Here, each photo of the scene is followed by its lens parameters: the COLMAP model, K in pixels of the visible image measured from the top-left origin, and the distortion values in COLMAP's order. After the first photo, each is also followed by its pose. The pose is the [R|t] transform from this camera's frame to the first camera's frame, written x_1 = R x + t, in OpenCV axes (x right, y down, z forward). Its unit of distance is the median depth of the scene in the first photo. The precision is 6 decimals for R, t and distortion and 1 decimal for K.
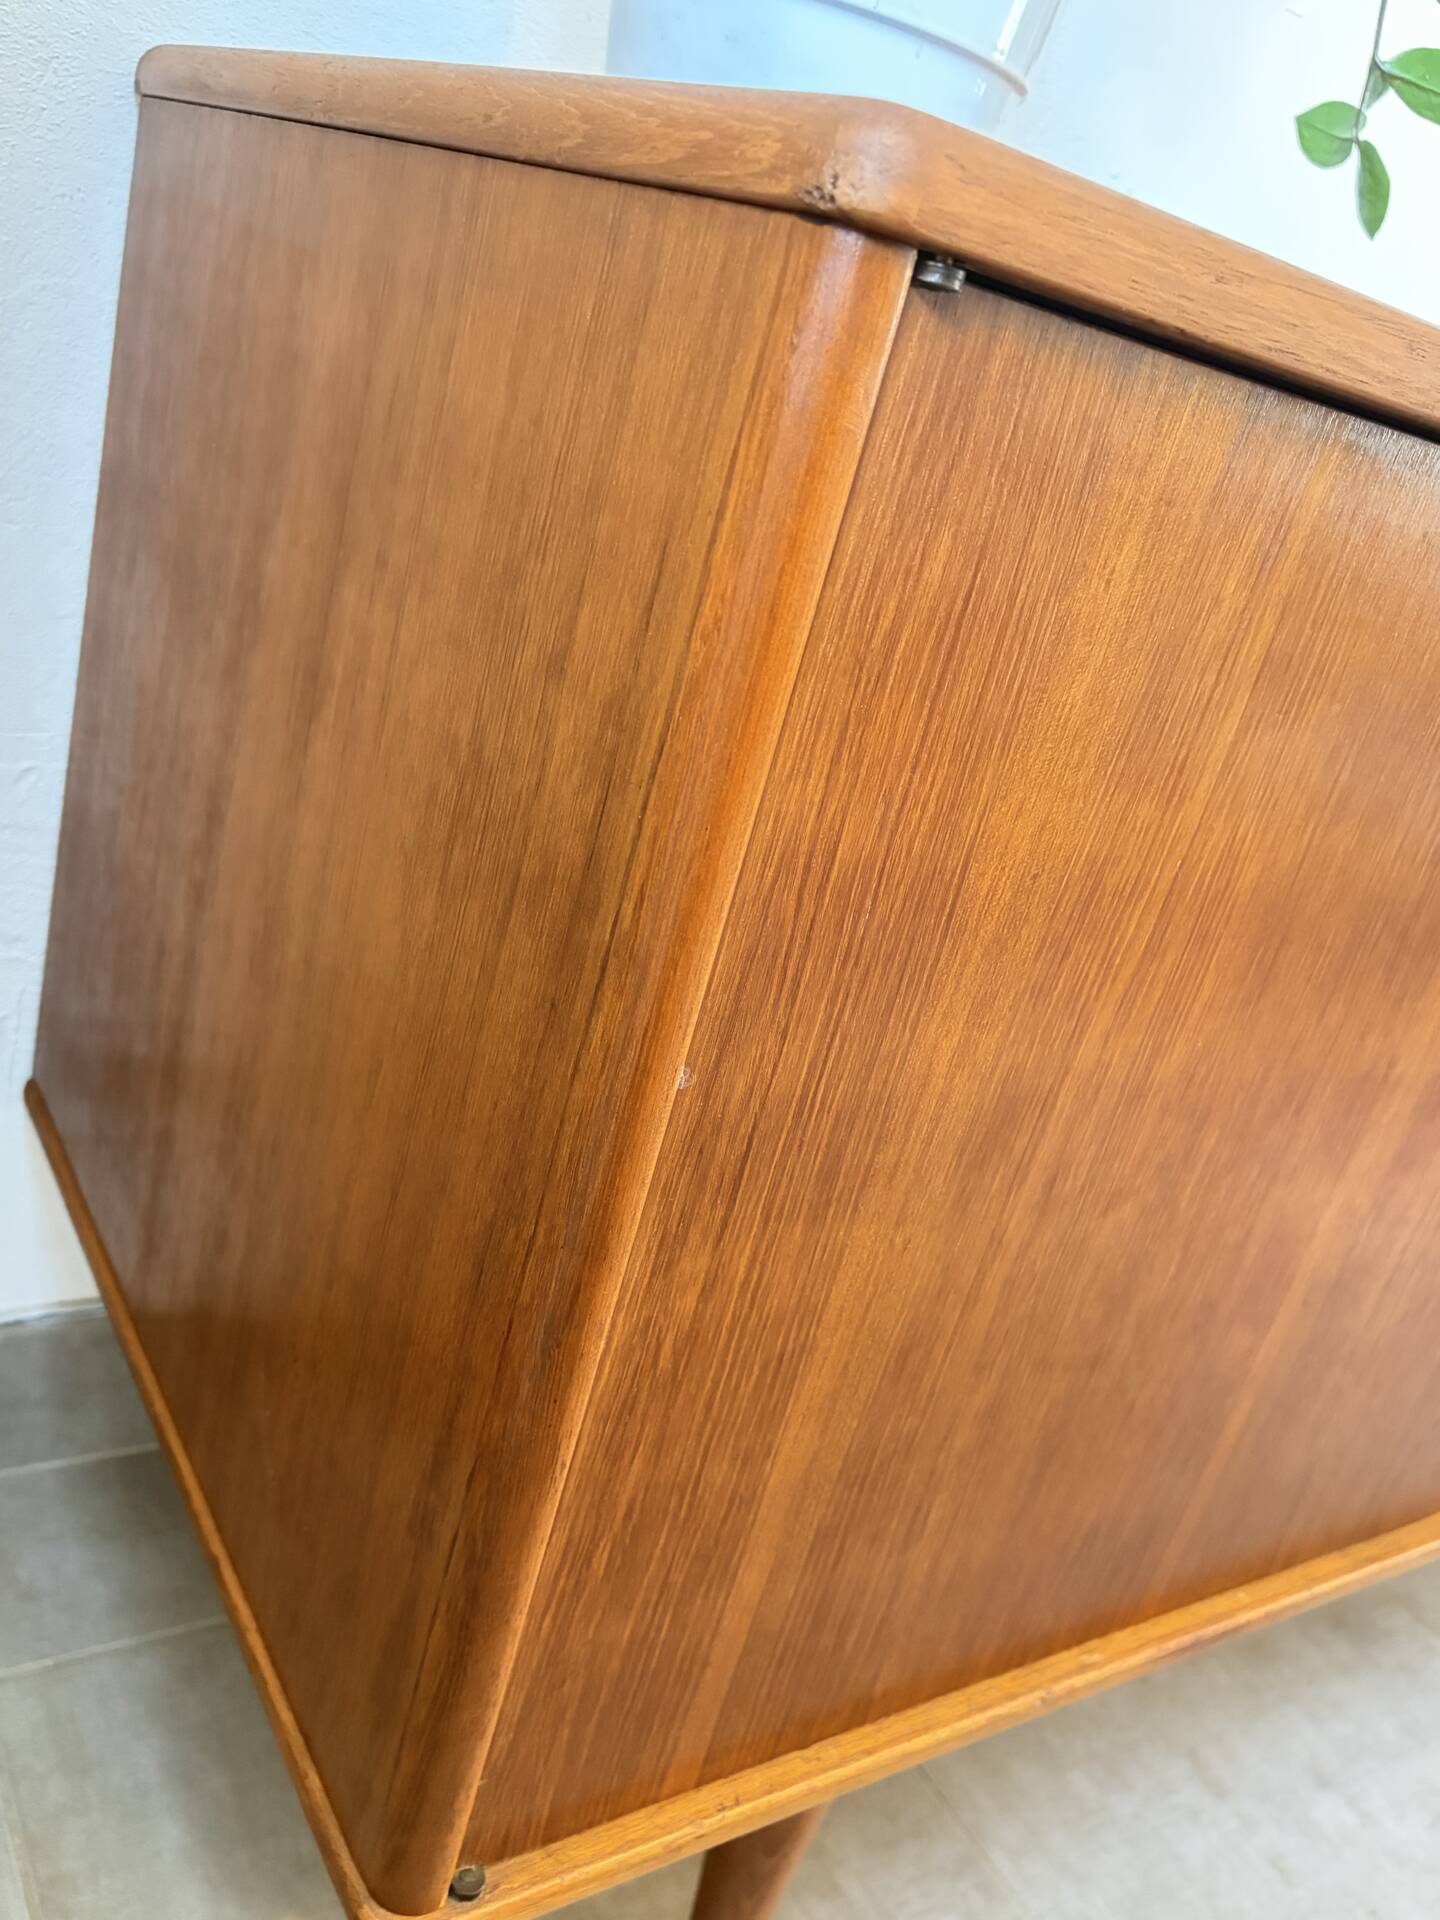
lens RADIAL K [[1568.2, 0, 712.3], [0, 1568.2, 996.2], [0, 0, 1]] dist [0.042097, -0.040186]
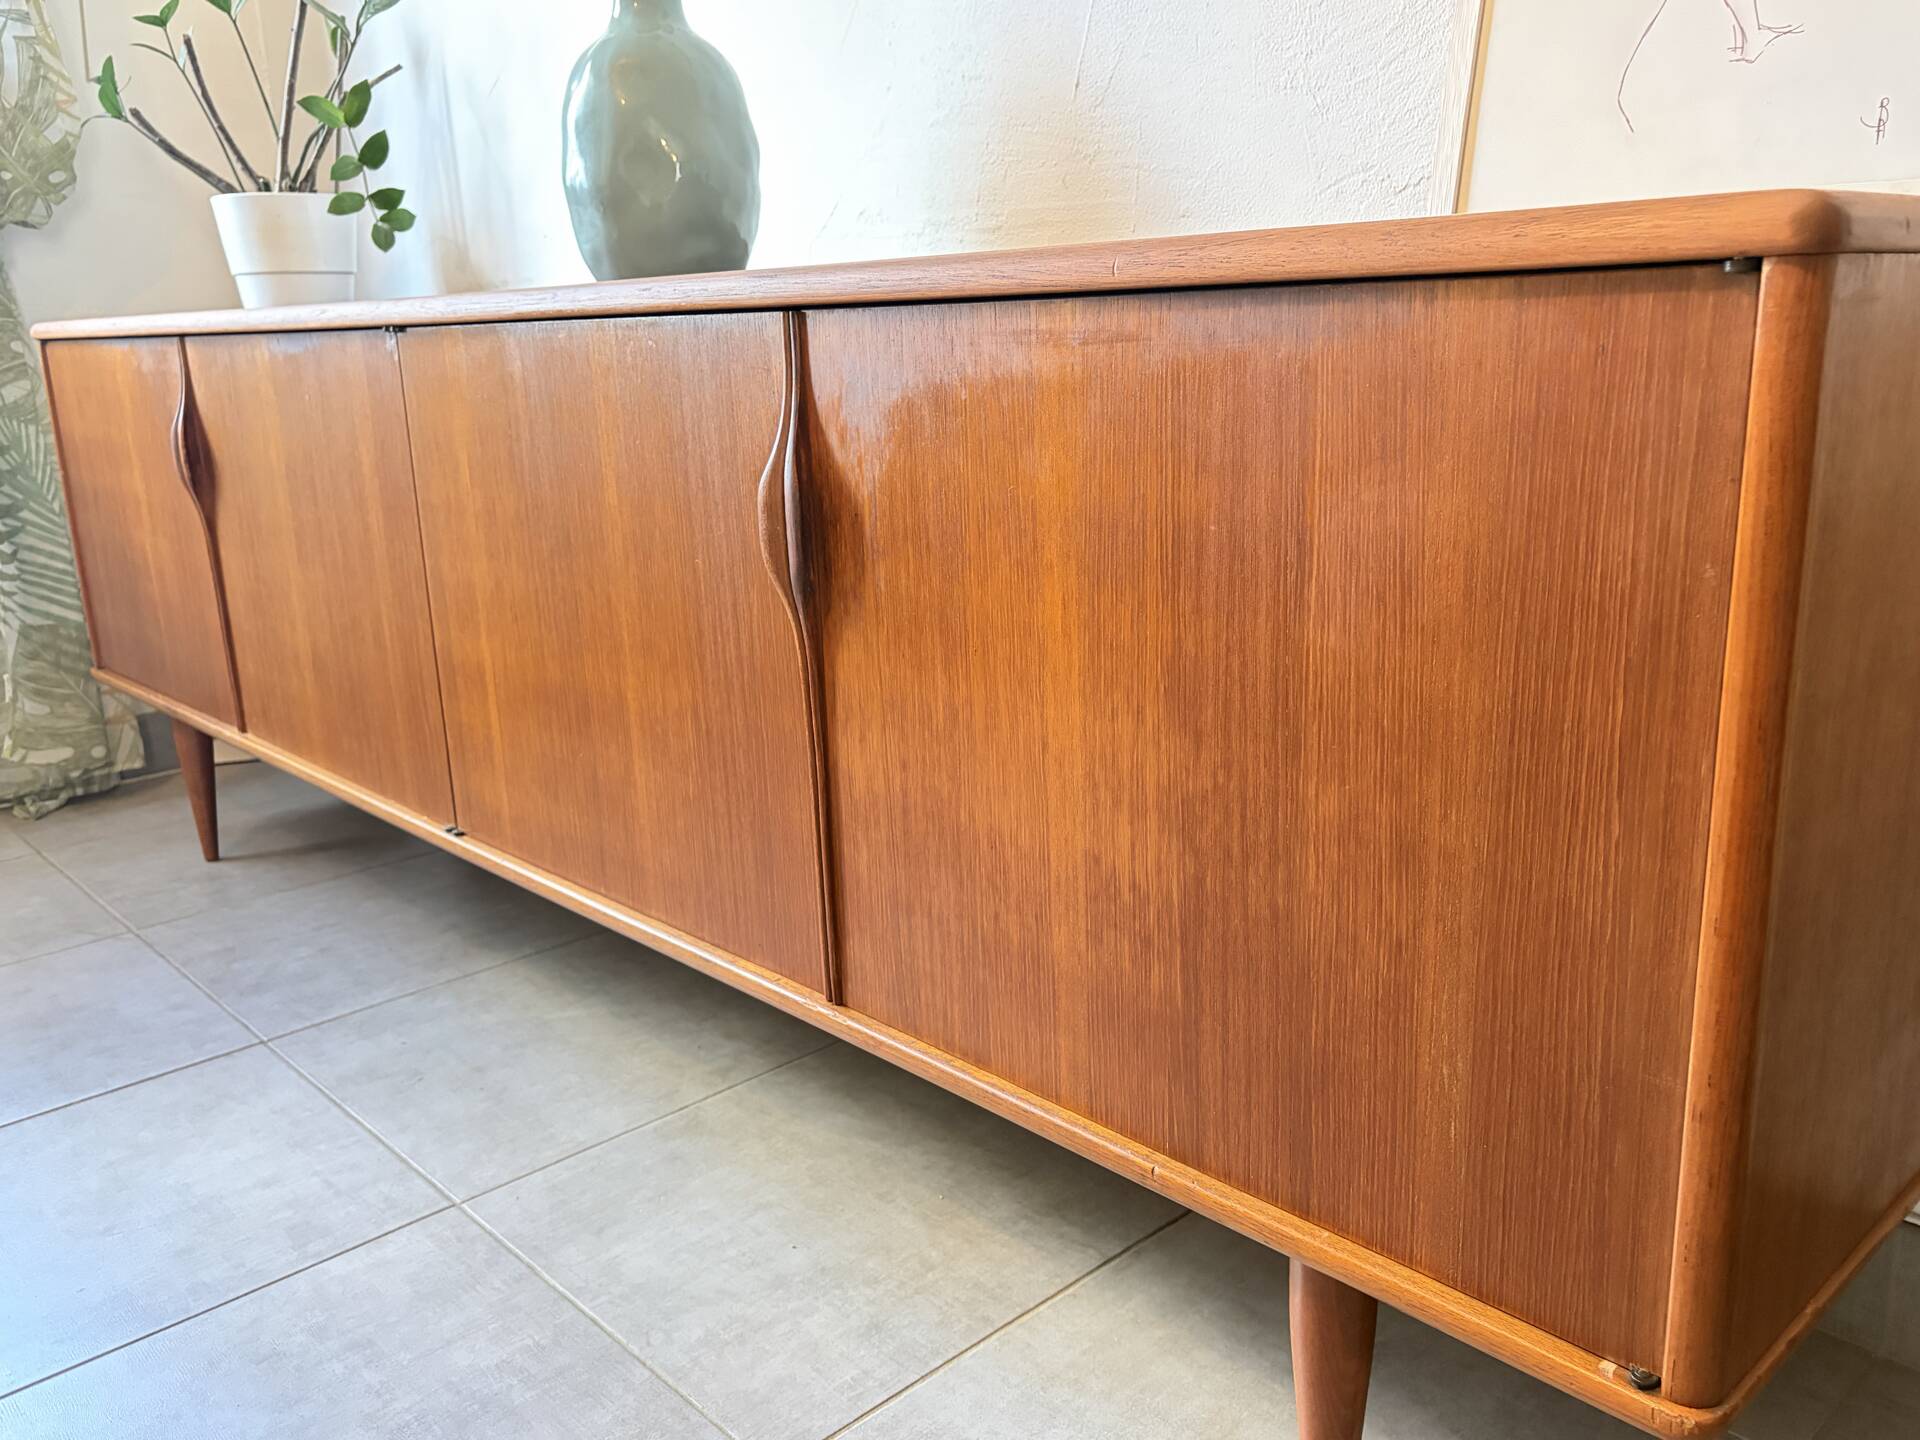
lens RADIAL K [[1568.2, 0, 961.2], [0, 1568.2, 718.7], [0, 0, 1]] dist [0.042097, -0.040186]
pose [[0.153574, -0.008656, -0.988099, 5.213832], [-0.301888, 0.951740, -0.055258, 0.196063], [0.940892, 0.306782, 0.143550, 2.937974]]
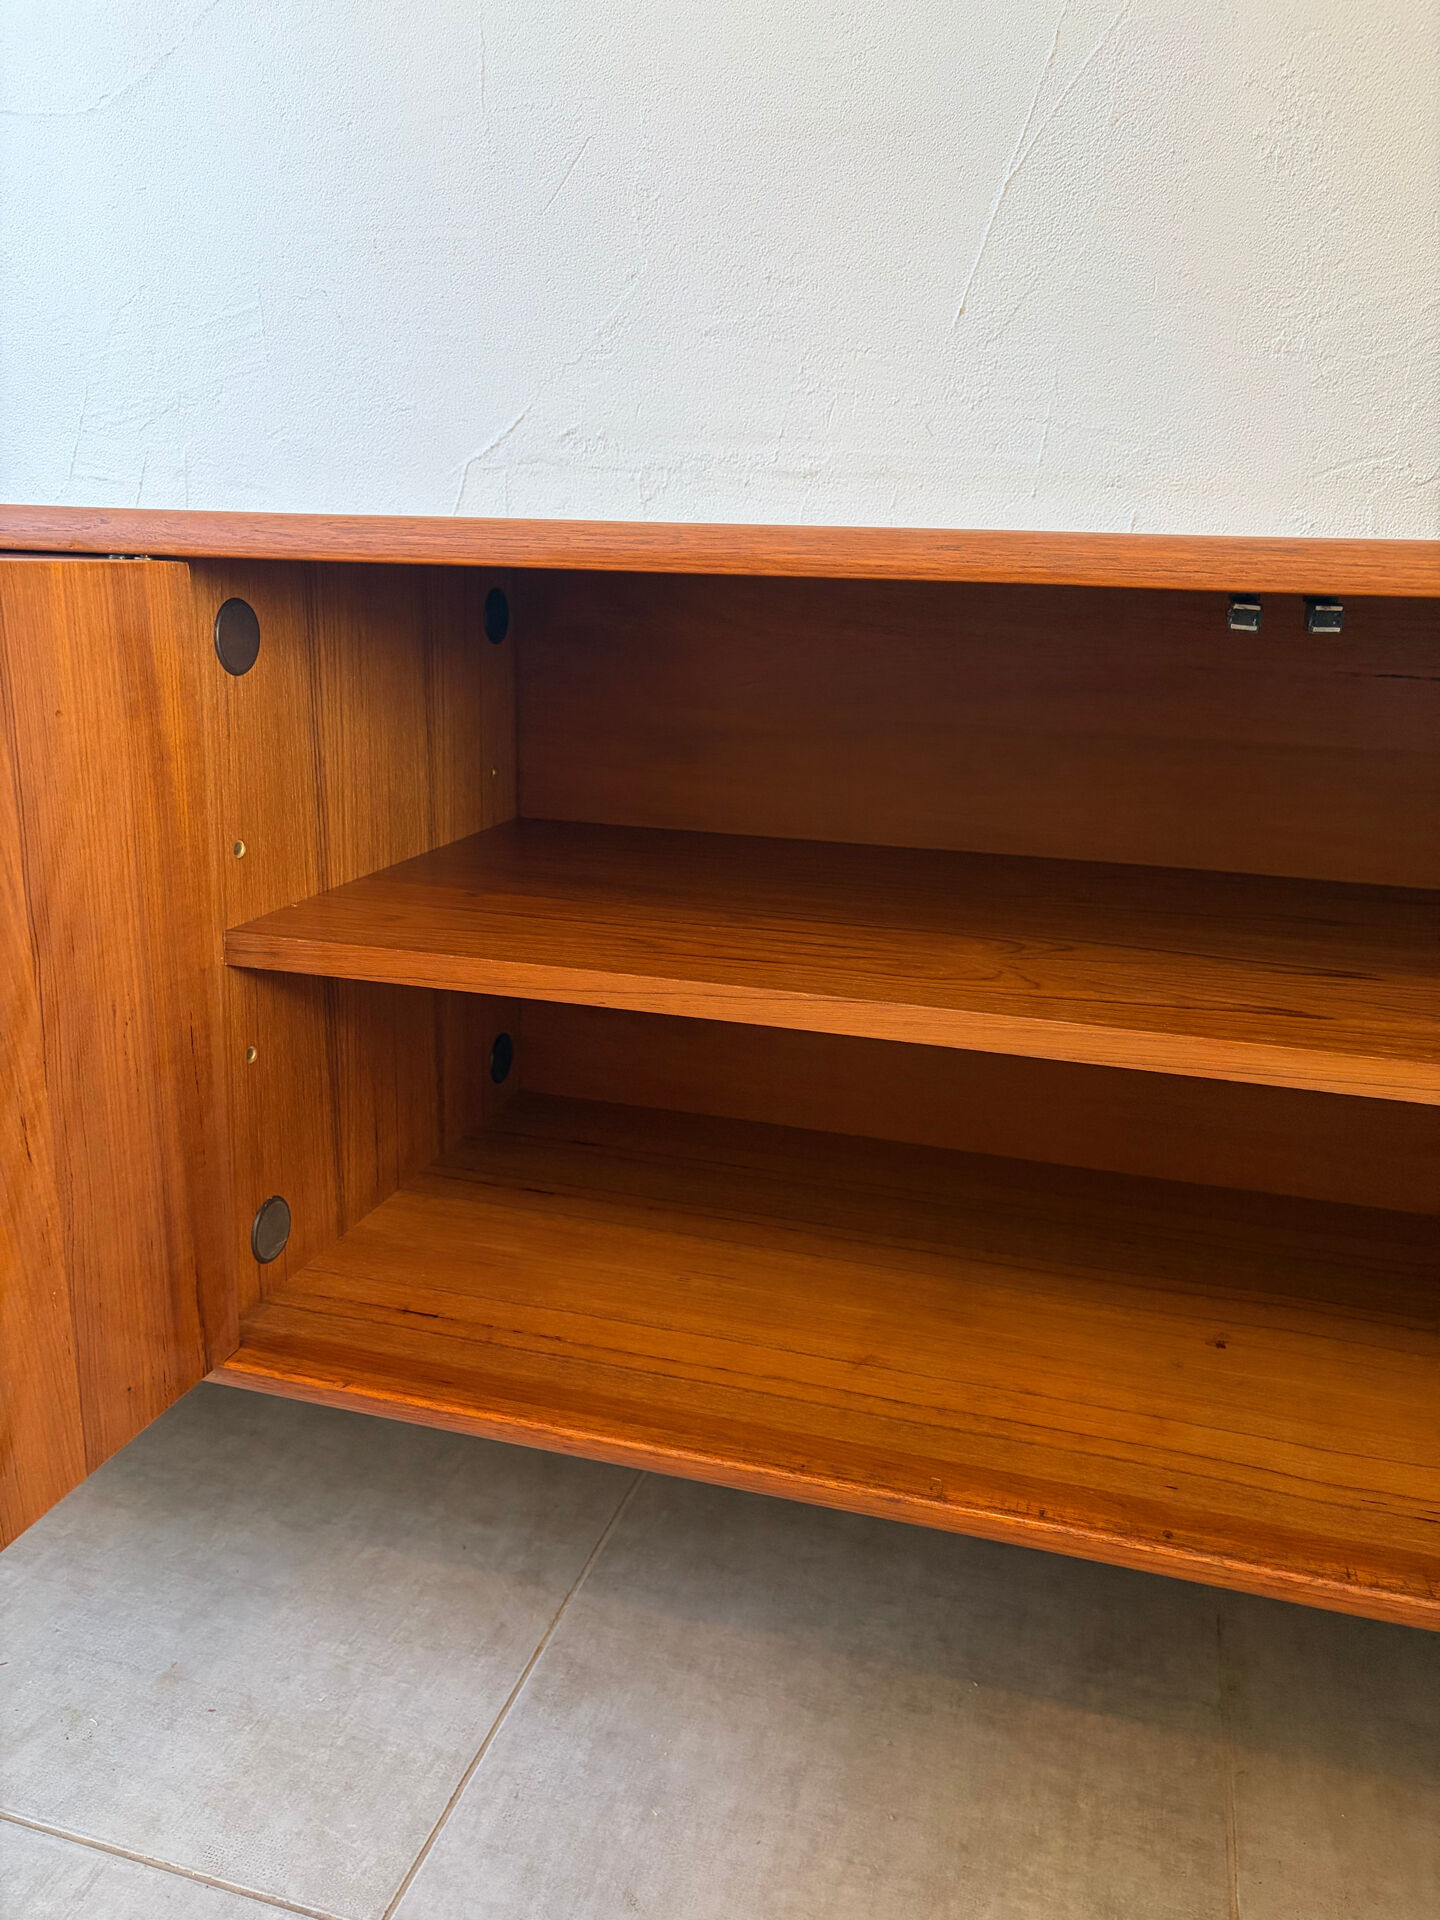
lens RADIAL K [[1456.4, 0, 715.7], [0, 1456.4, 988.0], [0, 0, 1]] dist [0.036455, -0.029506]
pose [[0.634406, -0.012228, -0.772904, 3.795386], [-0.167587, 0.973918, -0.152965, 0.272769], [0.754615, 0.226570, 0.615810, 1.718210]]
